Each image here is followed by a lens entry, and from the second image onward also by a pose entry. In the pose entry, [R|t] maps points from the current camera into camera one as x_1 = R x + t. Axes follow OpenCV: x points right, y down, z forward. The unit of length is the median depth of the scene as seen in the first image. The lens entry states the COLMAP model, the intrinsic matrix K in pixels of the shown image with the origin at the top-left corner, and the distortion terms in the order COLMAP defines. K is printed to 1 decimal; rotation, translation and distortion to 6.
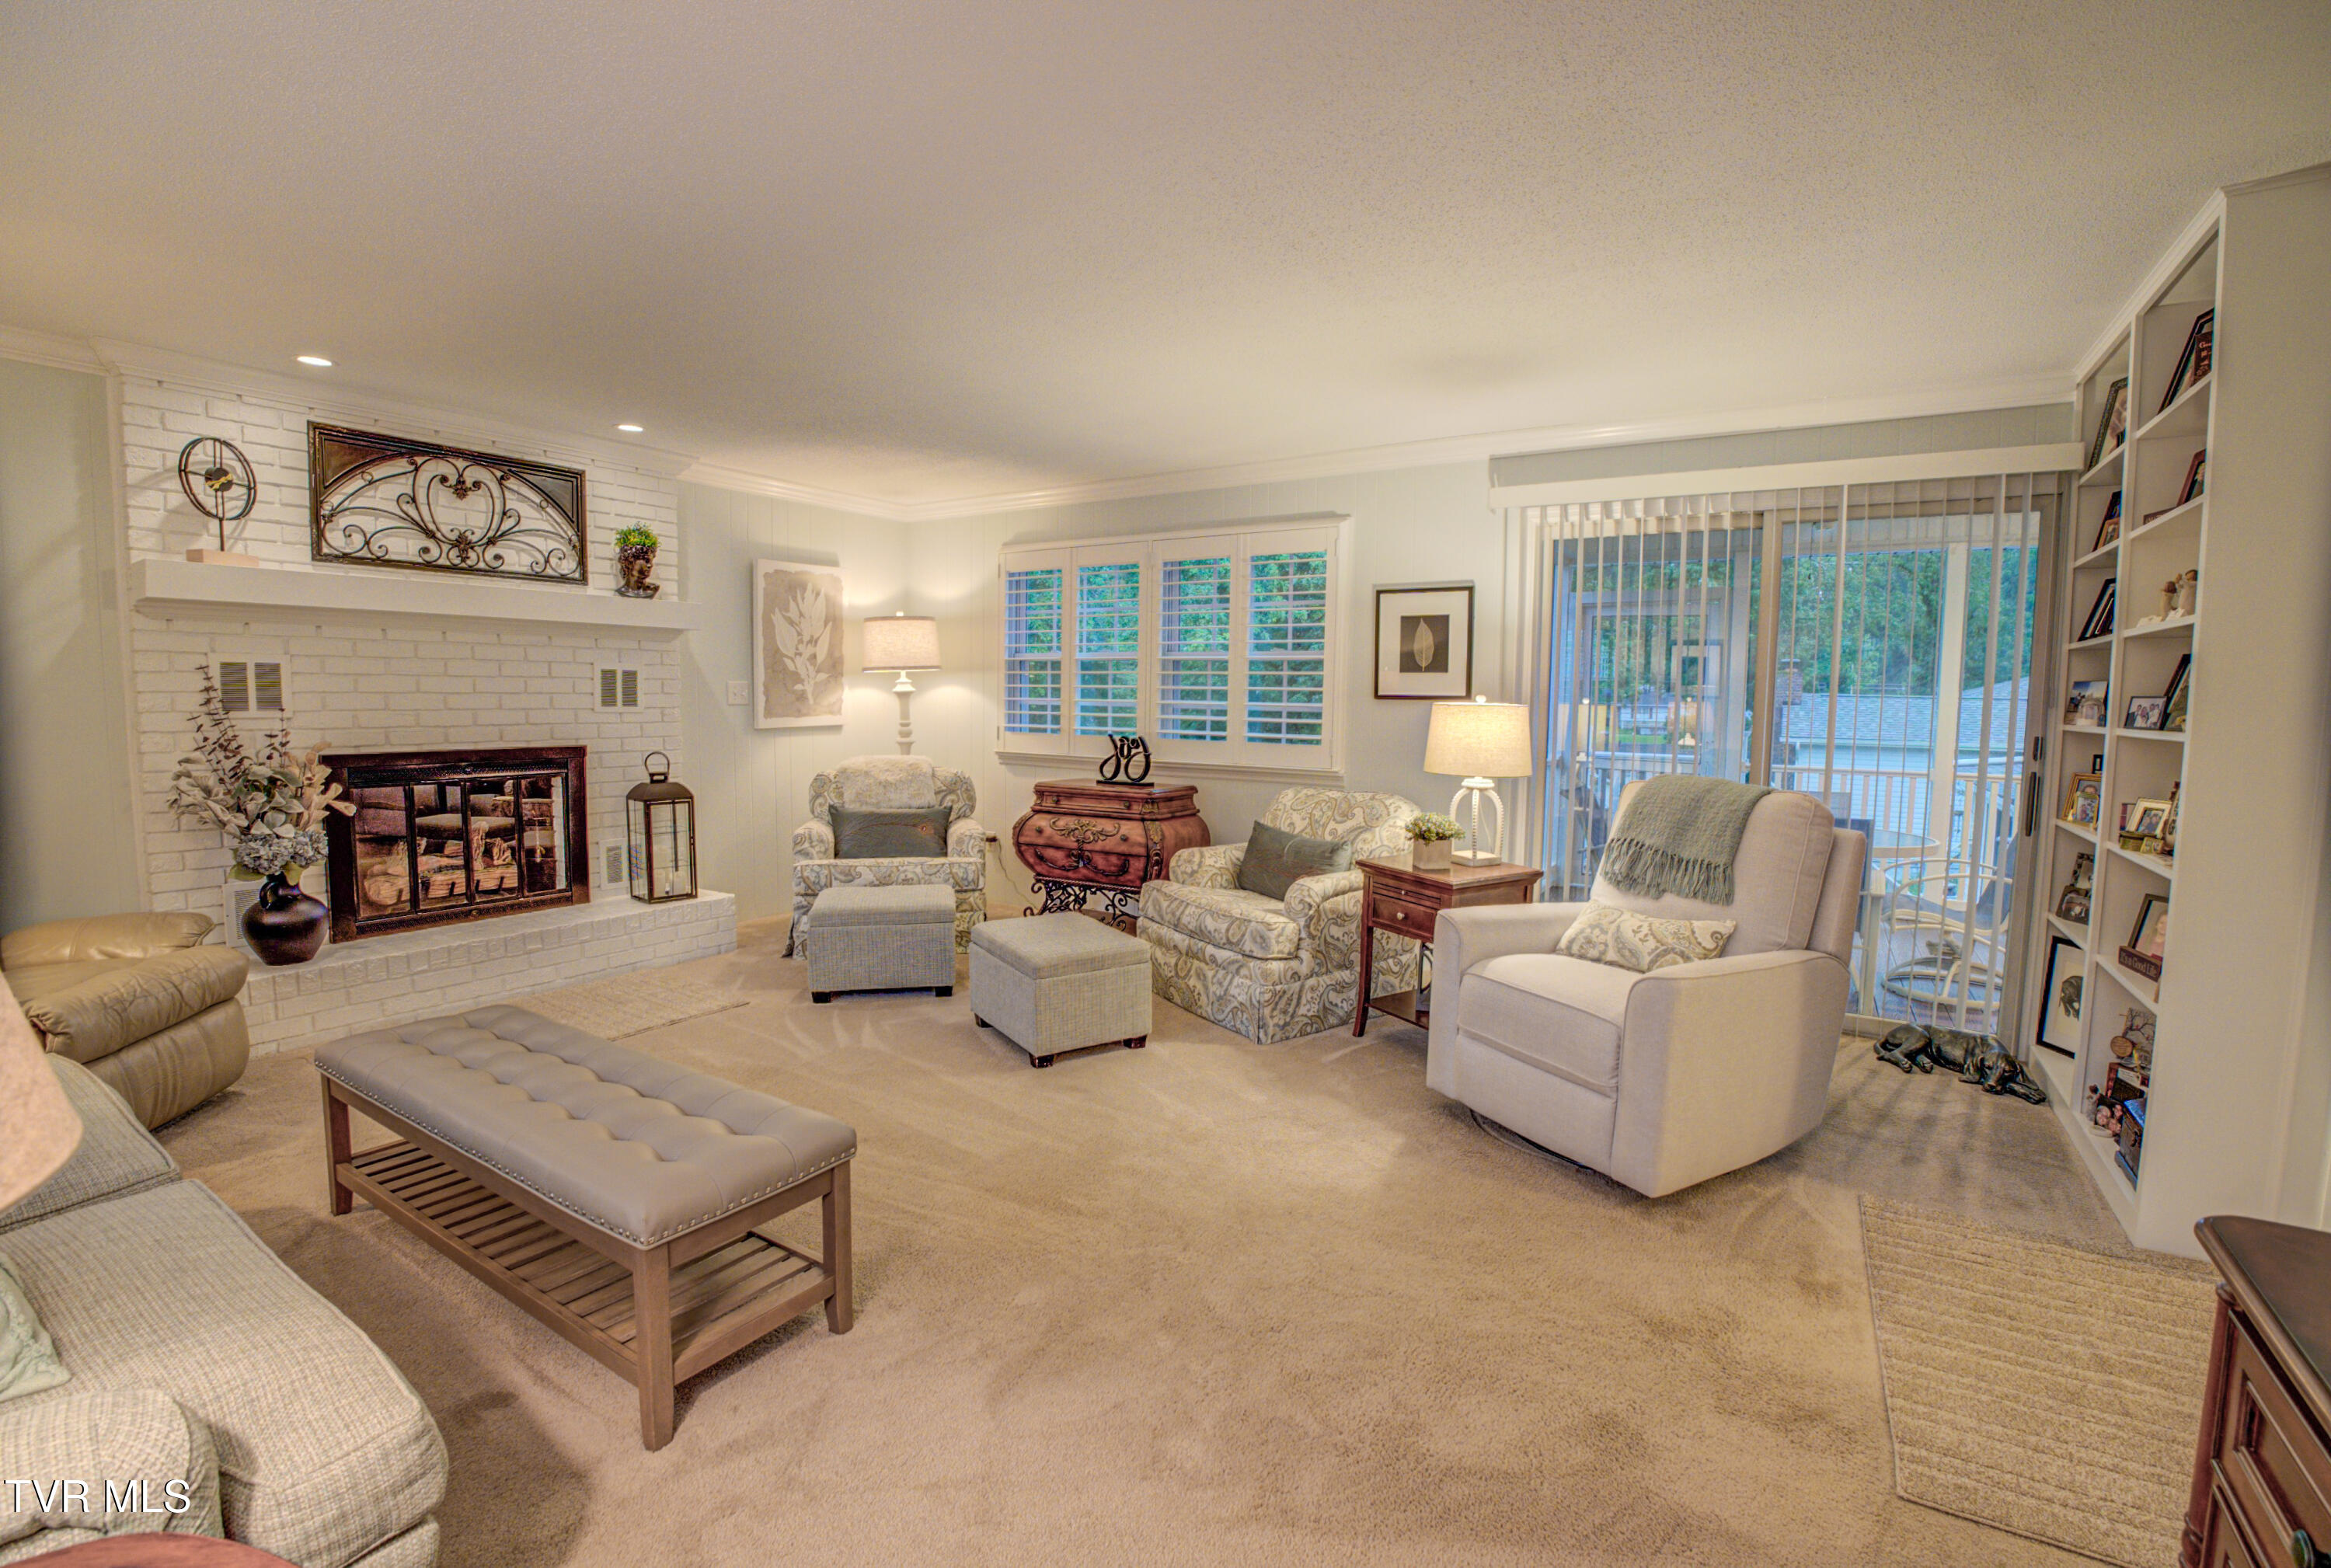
lens RADIAL K [[1022.7, 0, 1169.5], [0, 1022.7, 782.8], [0, 0, 1]] dist [-0.074861, 0.018352]
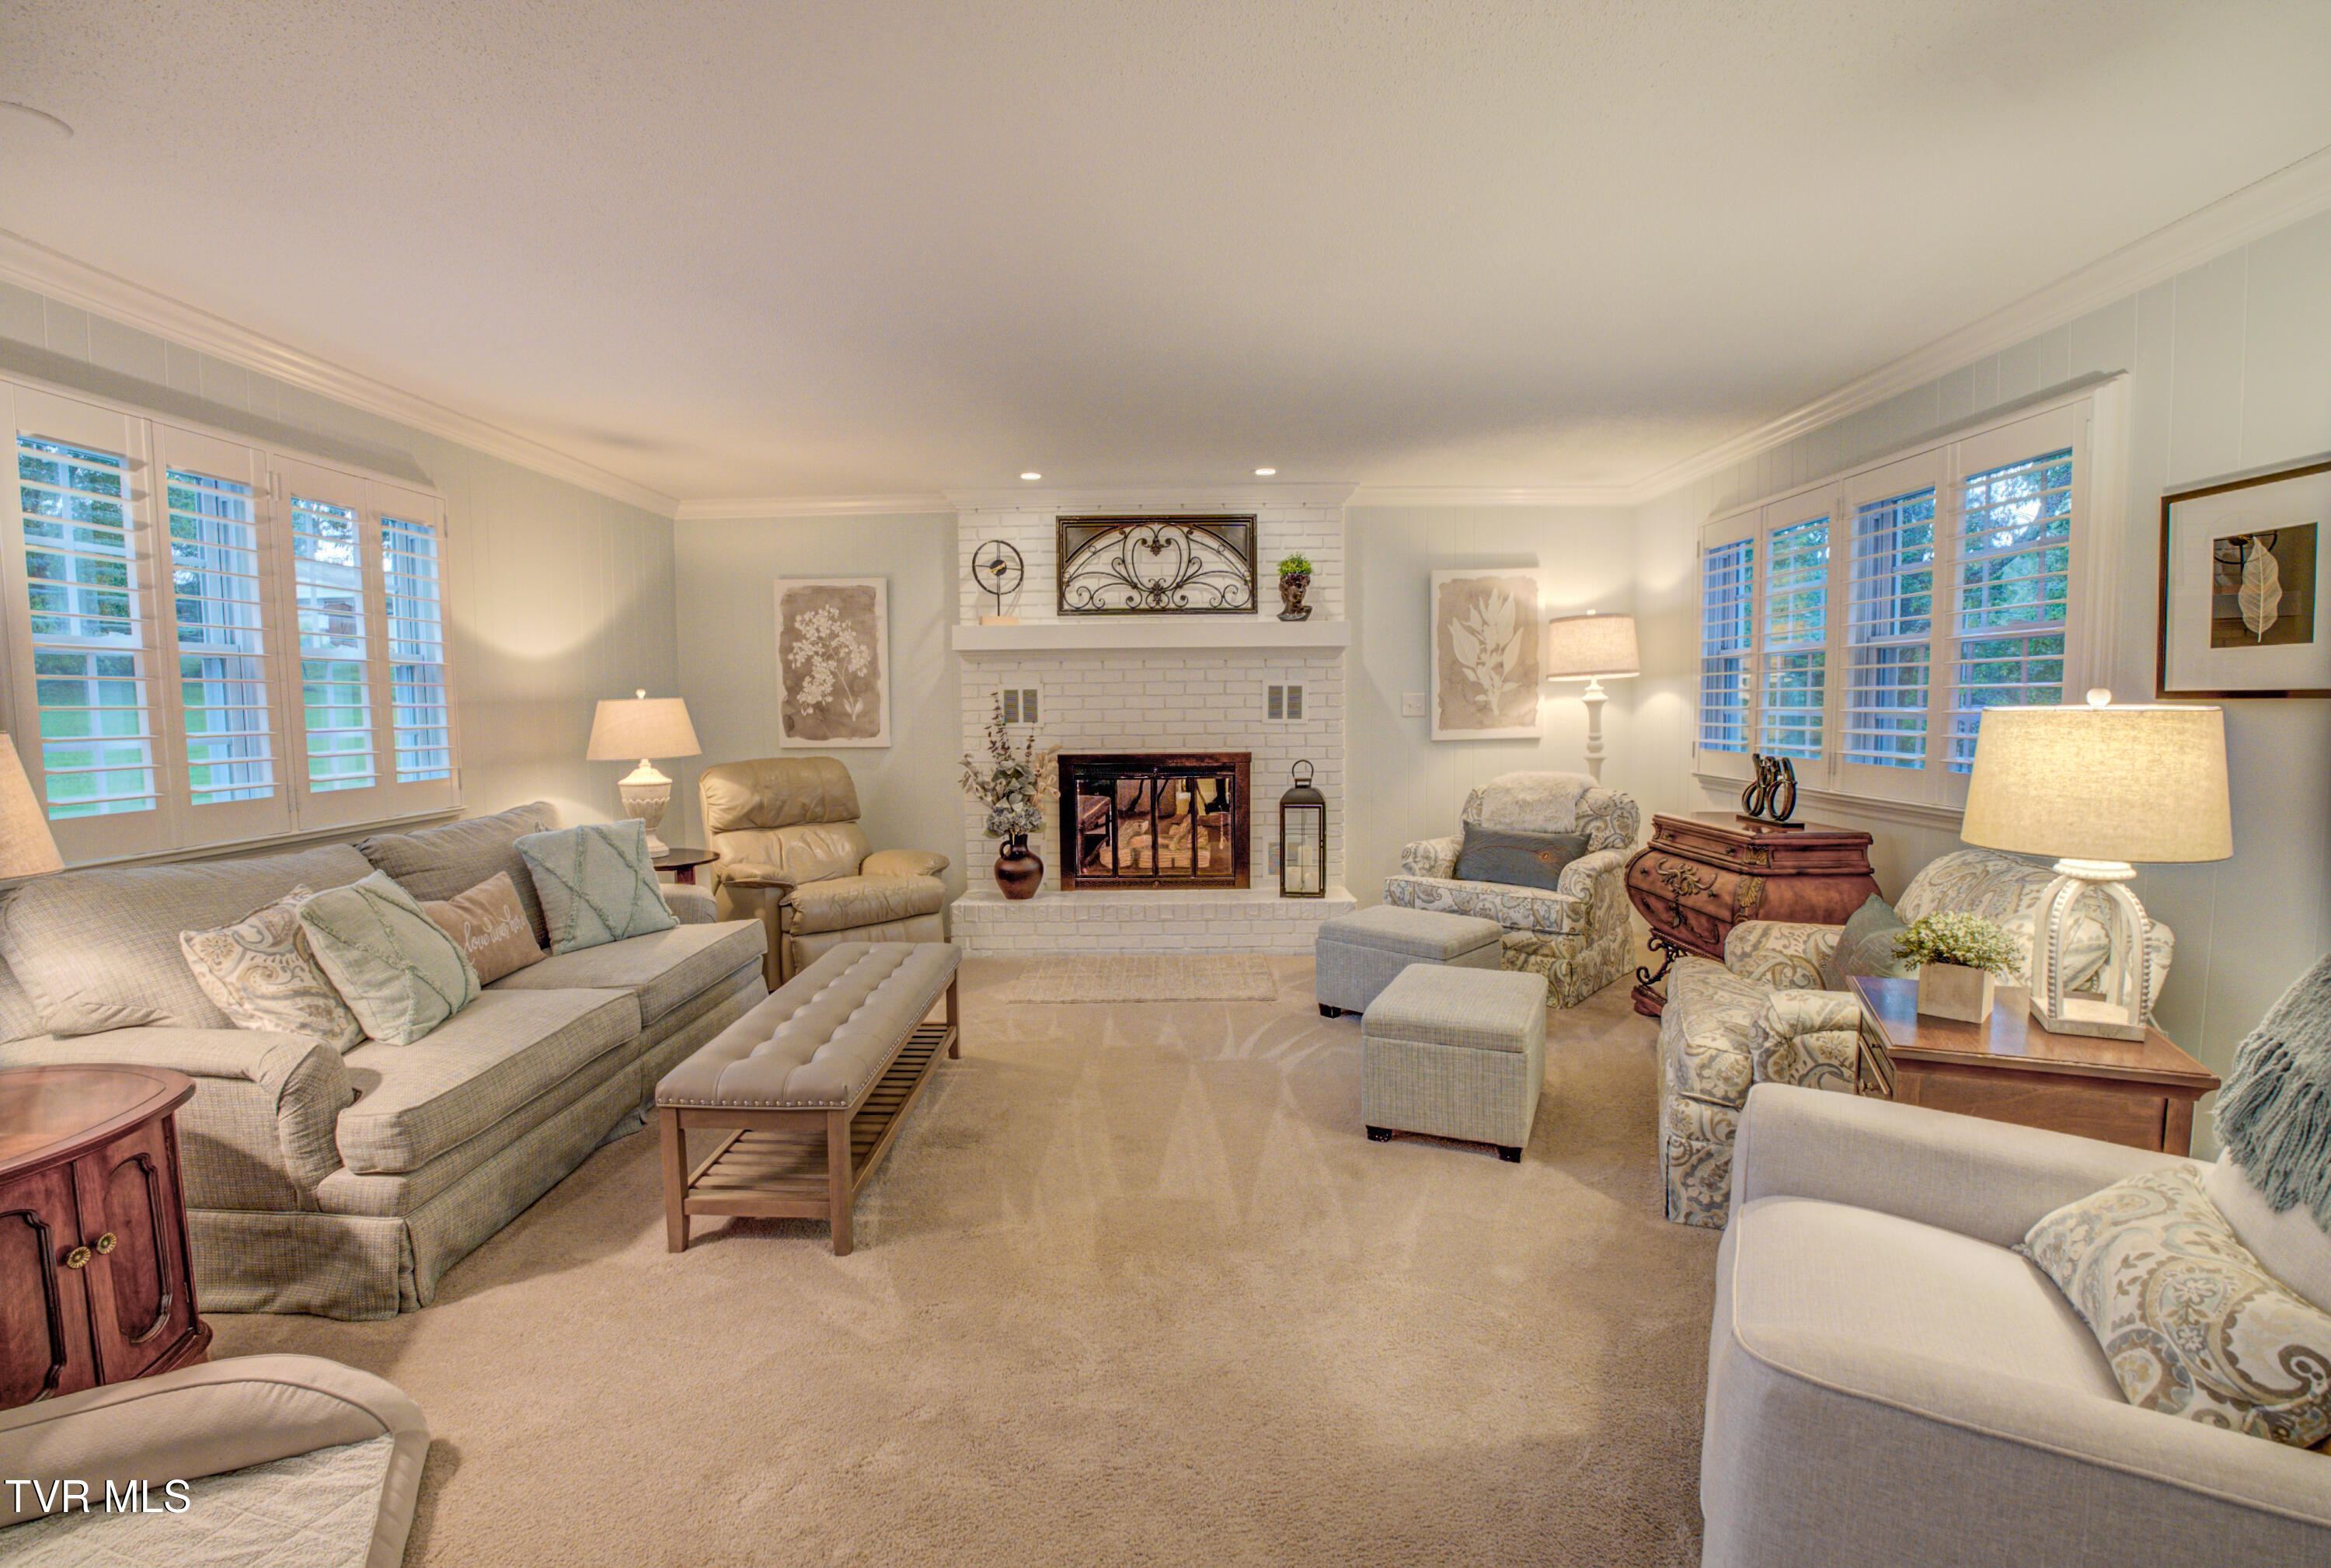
lens RADIAL K [[1022.7, 0, 1169.5], [0, 1022.7, 782.8], [0, 0, 1]] dist [-0.074861, 0.018352]
pose [[0.532422, 0.044673, -0.845300, 0.364849], [-0.053800, 0.998373, 0.018877, -0.019872], [0.844768, 0.035427, 0.533959, 0.291828]]
